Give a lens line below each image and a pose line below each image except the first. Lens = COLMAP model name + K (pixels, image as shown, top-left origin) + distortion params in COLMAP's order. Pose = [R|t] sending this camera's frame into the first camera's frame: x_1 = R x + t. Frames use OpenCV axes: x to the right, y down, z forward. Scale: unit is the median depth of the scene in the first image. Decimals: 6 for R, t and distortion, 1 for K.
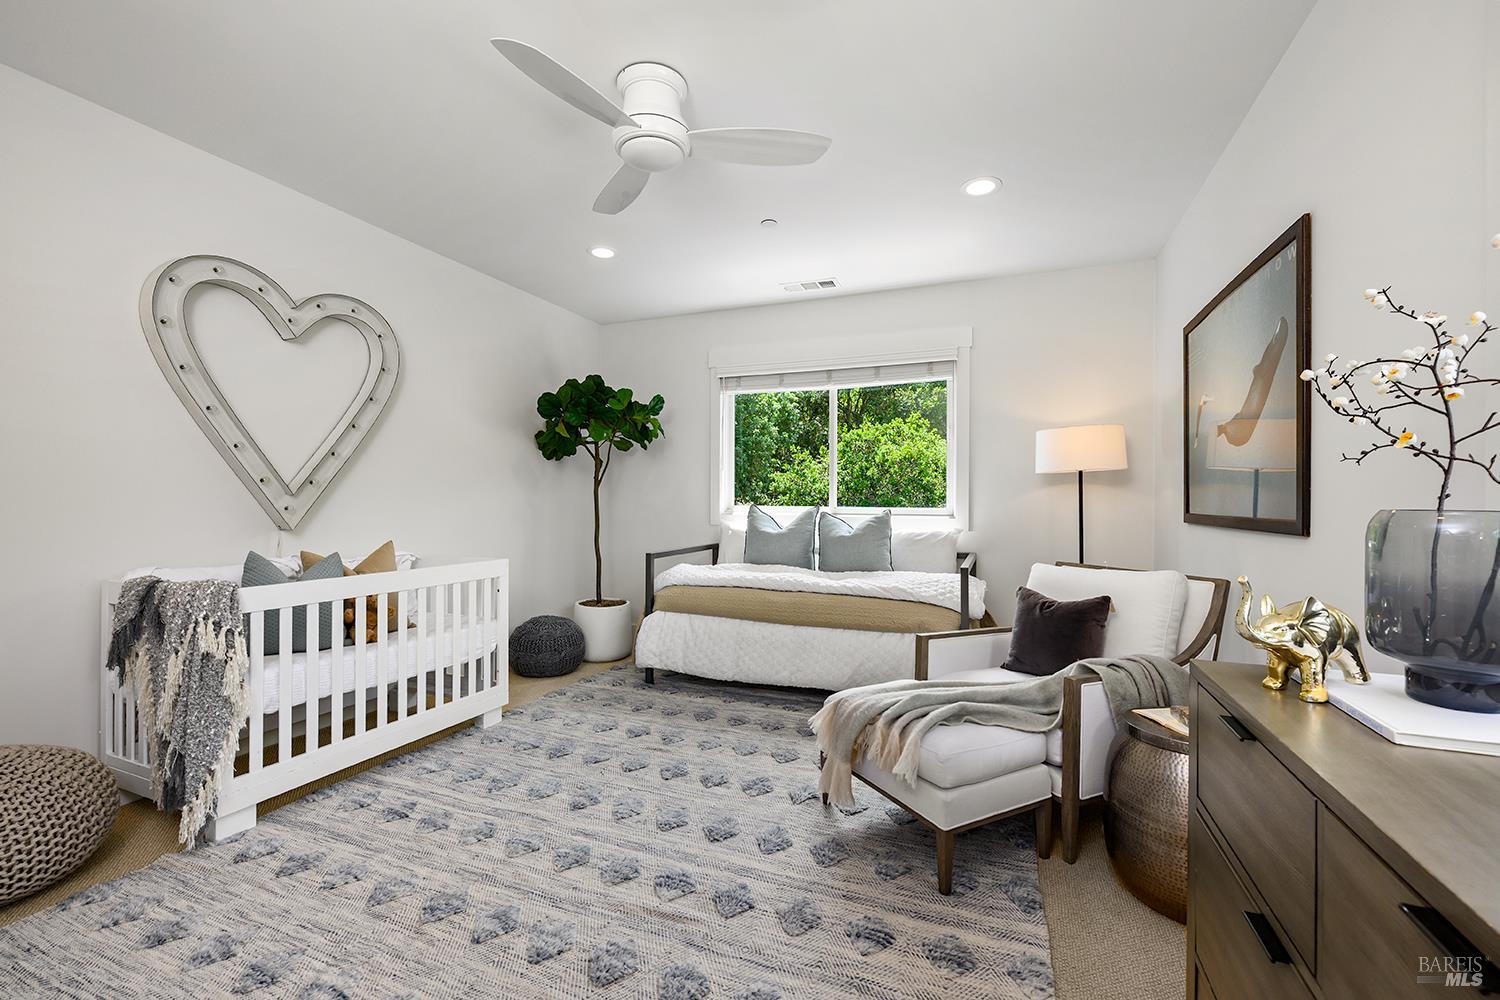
lens RADIAL K [[622.3, 0, 750.0], [0, 622.3, 500.0], [0, 0, 1]] dist [-0.005280, -0.000190]
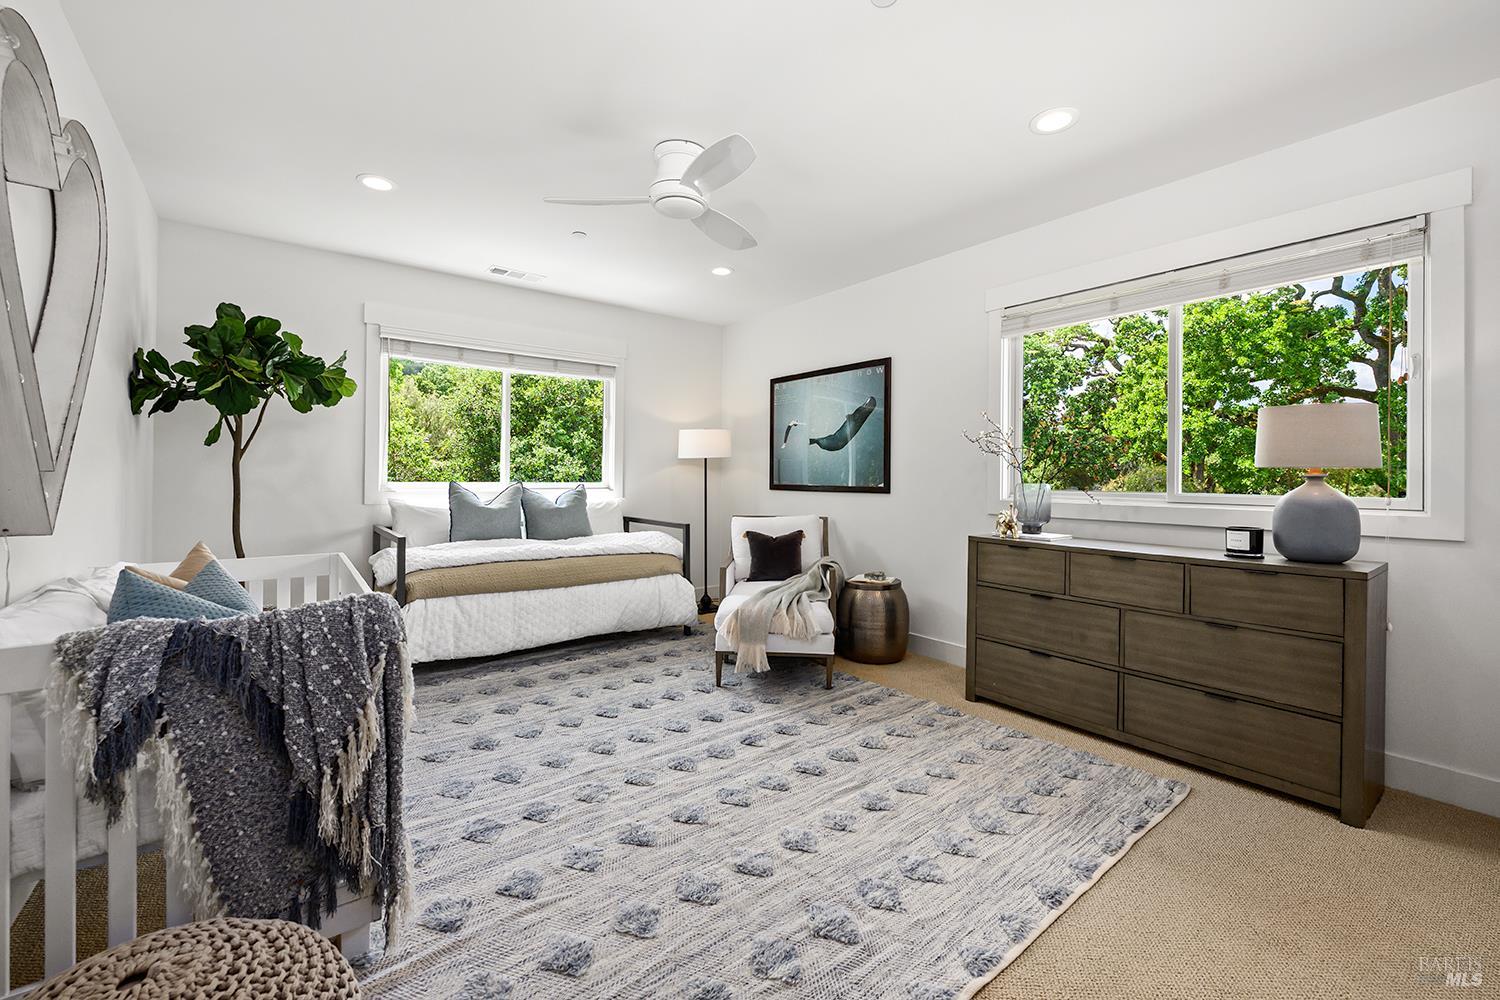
lens RADIAL K [[612.8, 0, 744.5], [0, 612.8, 474.8], [0, 0, 1]] dist [-0.002546, -0.000208]
pose [[0.506197, 0.000692, 0.862417, -0.806679], [-0.003598, 0.999993, 0.001309, -0.007704], [-0.862410, -0.003765, 0.506196, 0.165039]]
